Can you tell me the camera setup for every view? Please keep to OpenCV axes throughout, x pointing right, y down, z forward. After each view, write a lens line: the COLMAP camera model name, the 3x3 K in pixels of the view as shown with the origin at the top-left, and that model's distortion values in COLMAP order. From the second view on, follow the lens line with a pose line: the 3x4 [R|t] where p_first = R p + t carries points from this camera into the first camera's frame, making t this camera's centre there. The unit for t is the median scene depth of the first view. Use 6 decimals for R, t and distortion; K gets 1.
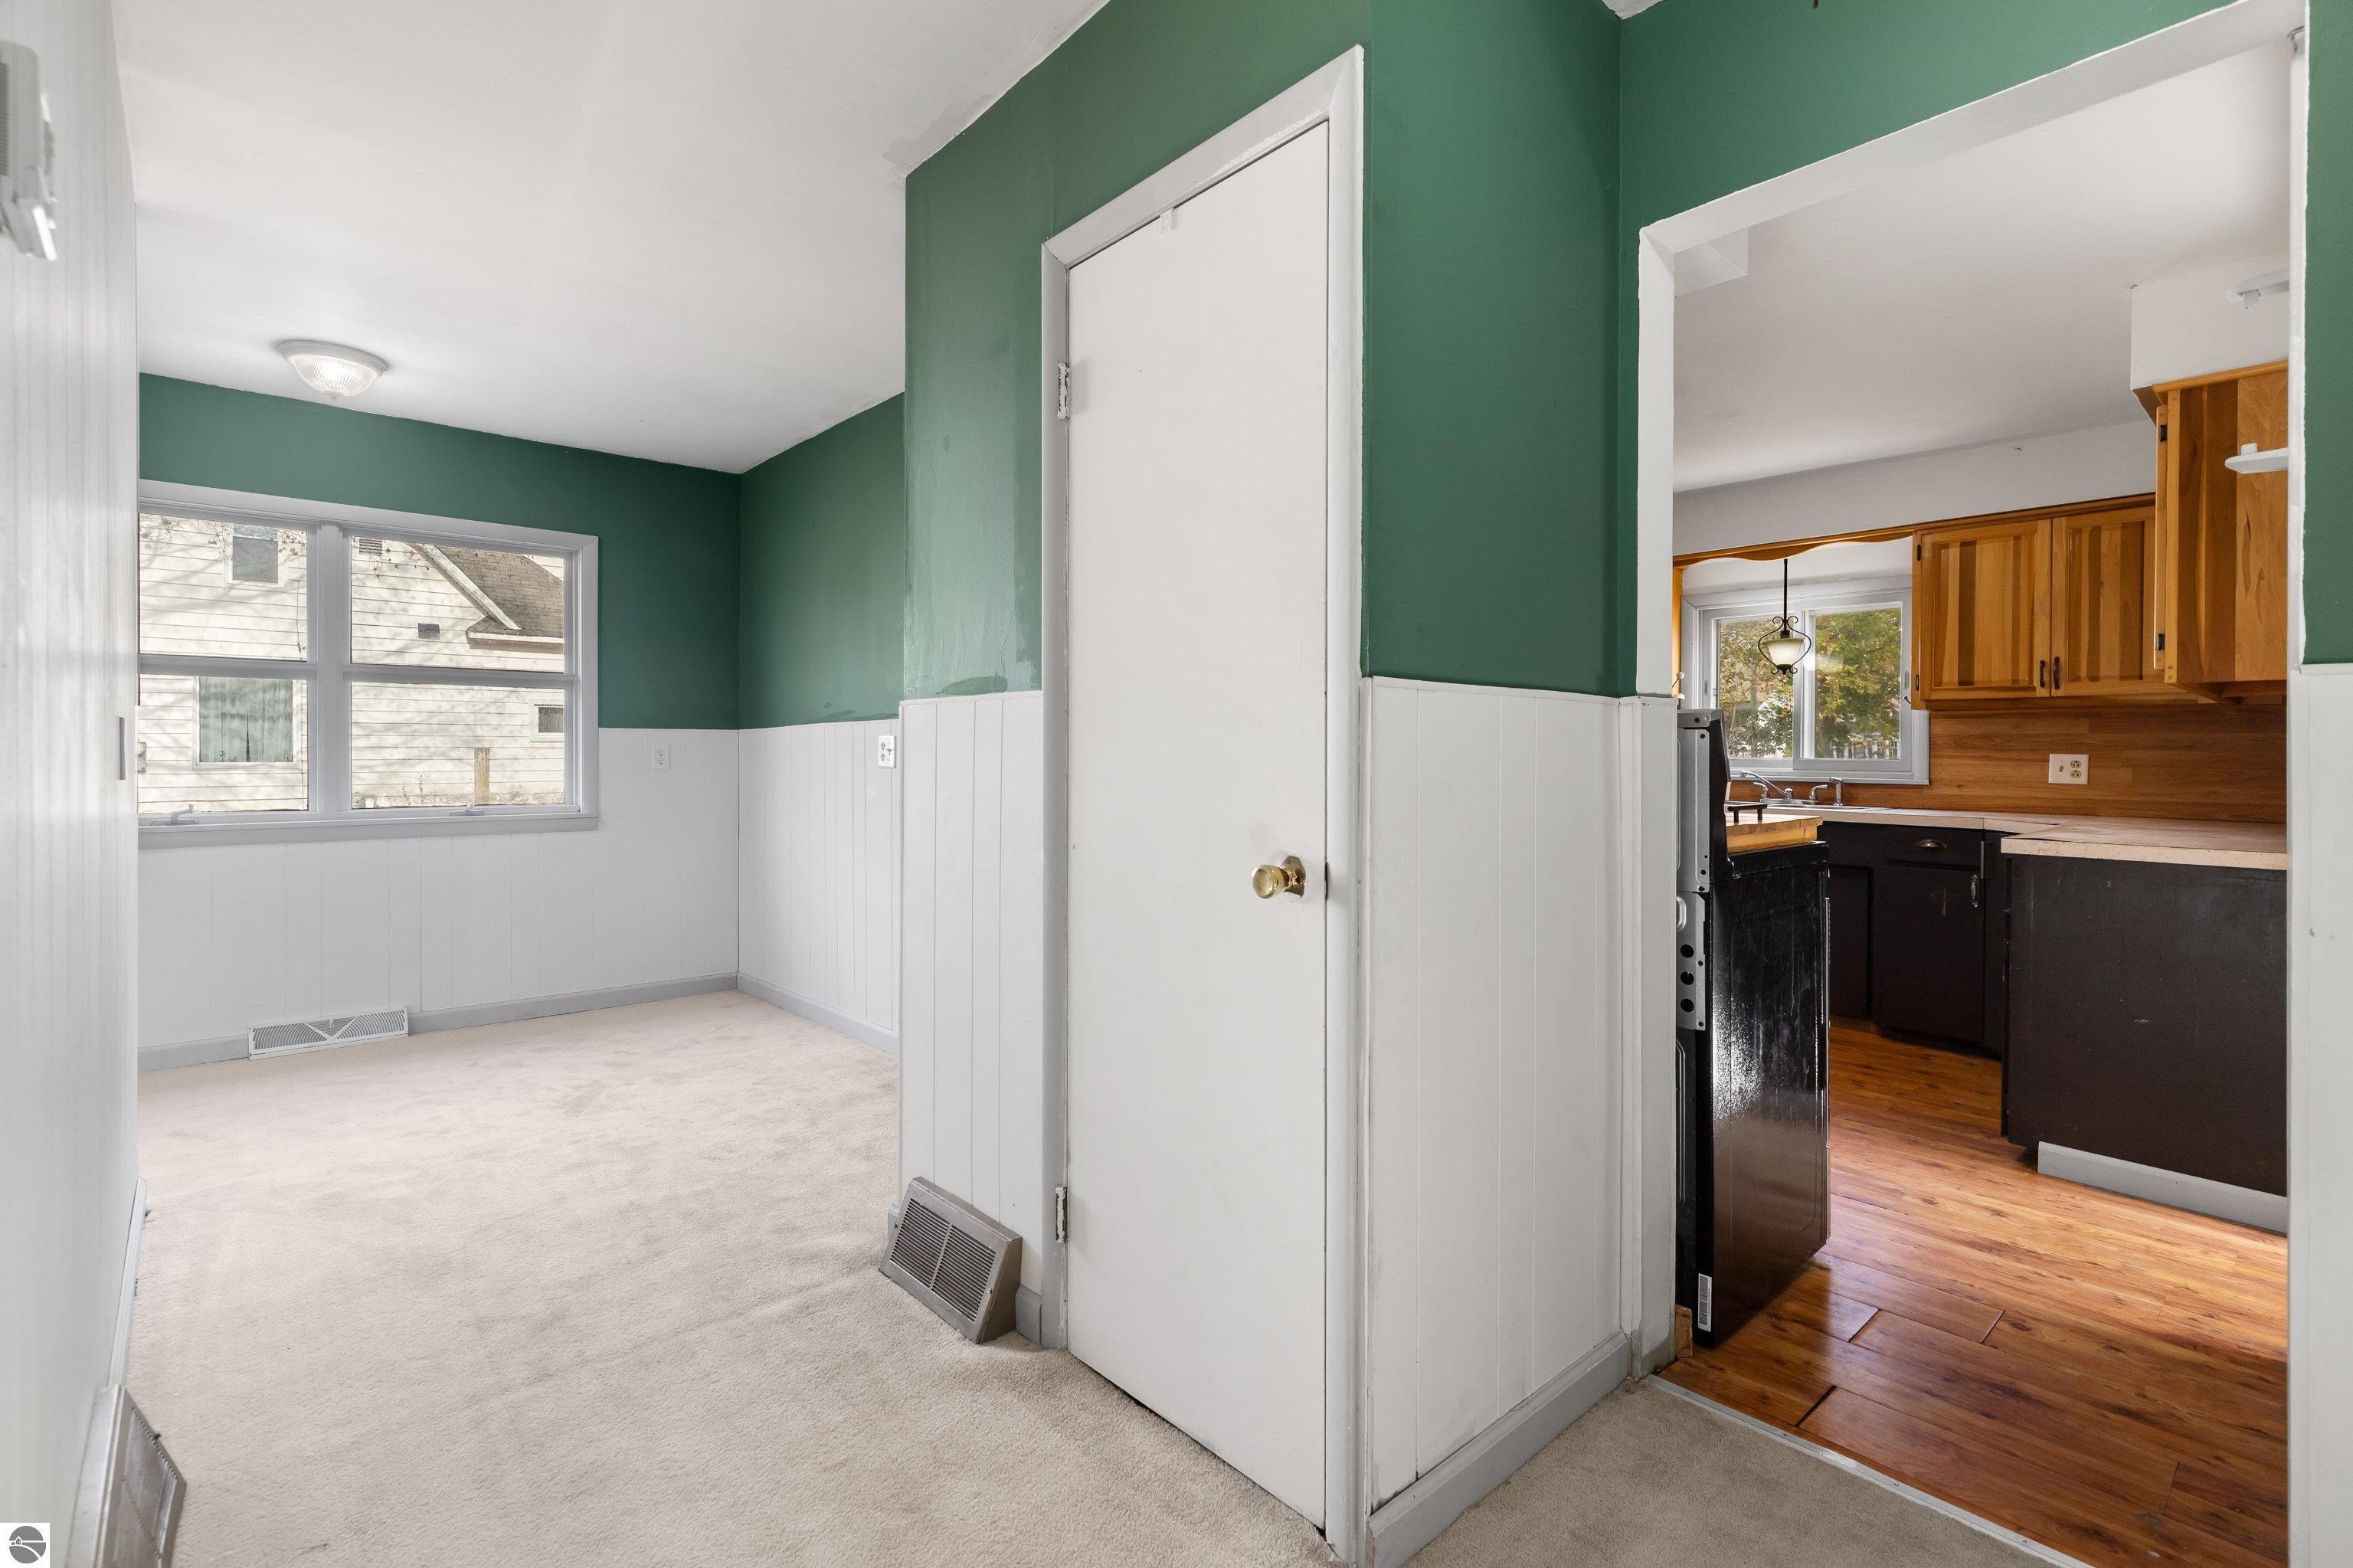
lens RADIAL K [[1074.1, 0, 1171.7], [0, 1074.1, 763.2], [0, 0, 1]] dist [0.003935, -0.000157]
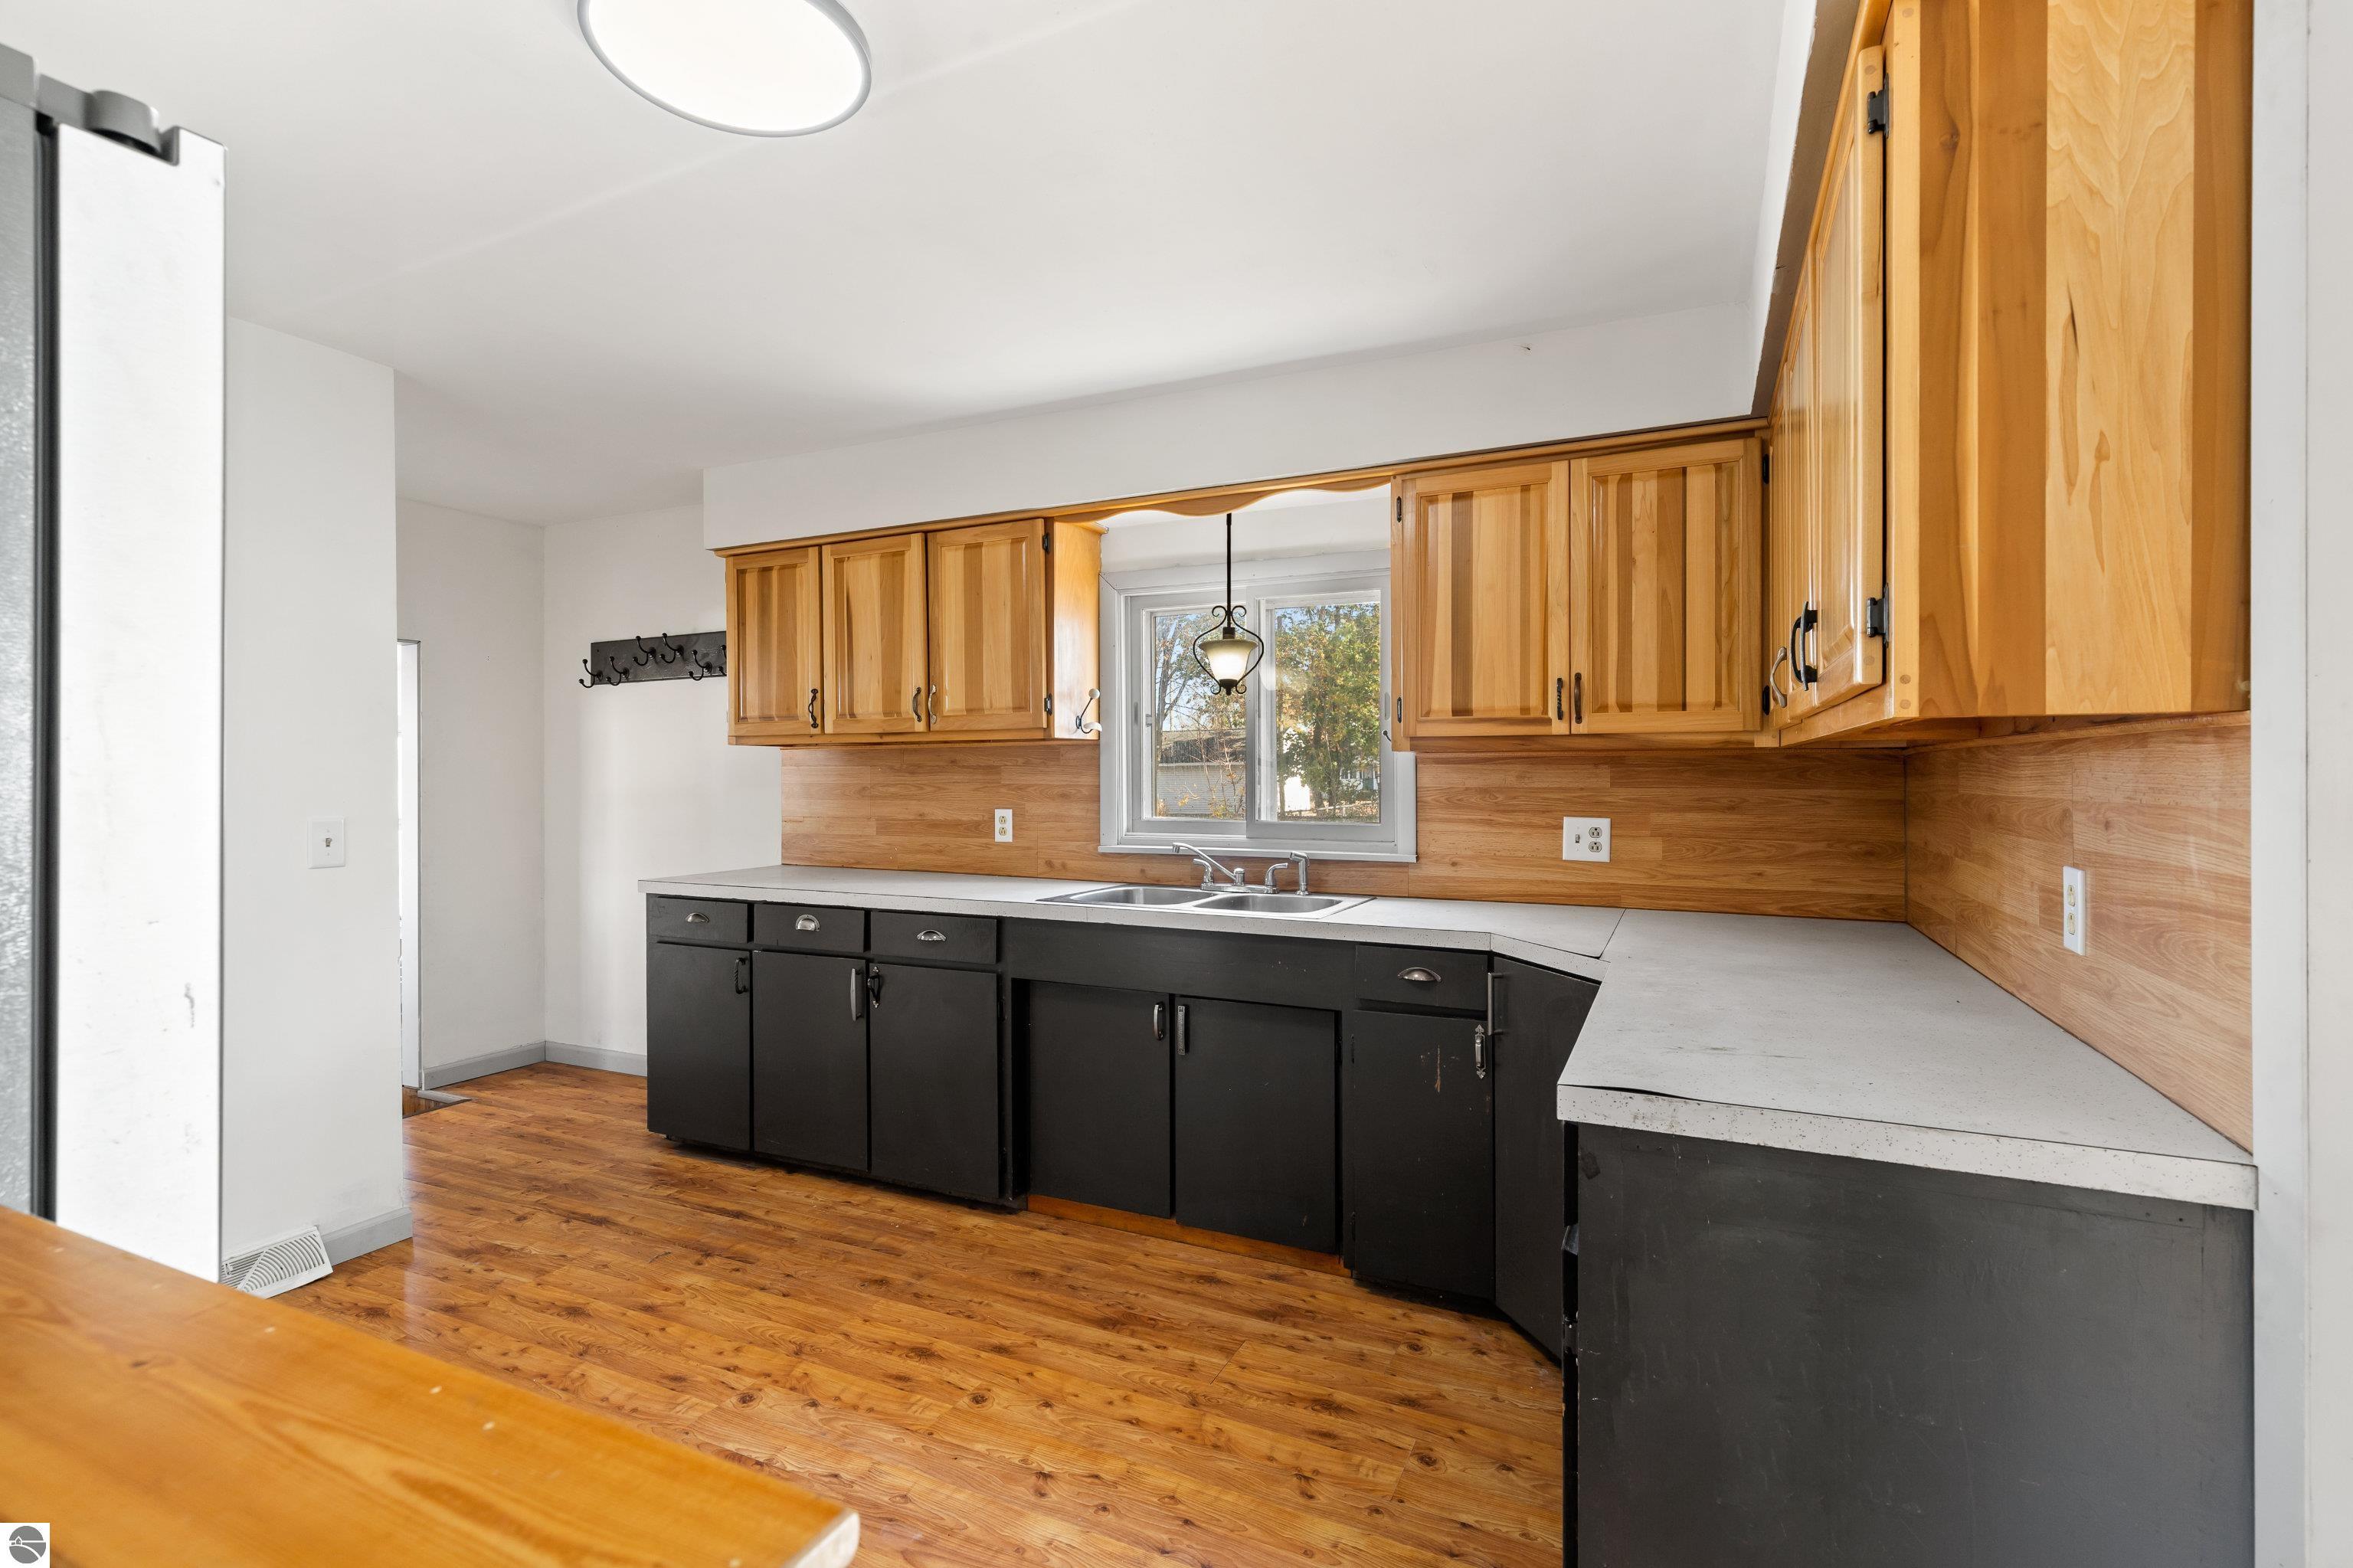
lens RADIAL K [[1074.1, 0, 1166.2], [0, 1074.1, 789.9], [0, 0, 1]] dist [0.003935, -0.000157]
pose [[0.928097, -0.014339, 0.372062, 0.334141], [0.012662, 0.999896, 0.006950, -0.034518], [-0.372123, -0.001739, 0.928182, 0.469578]]
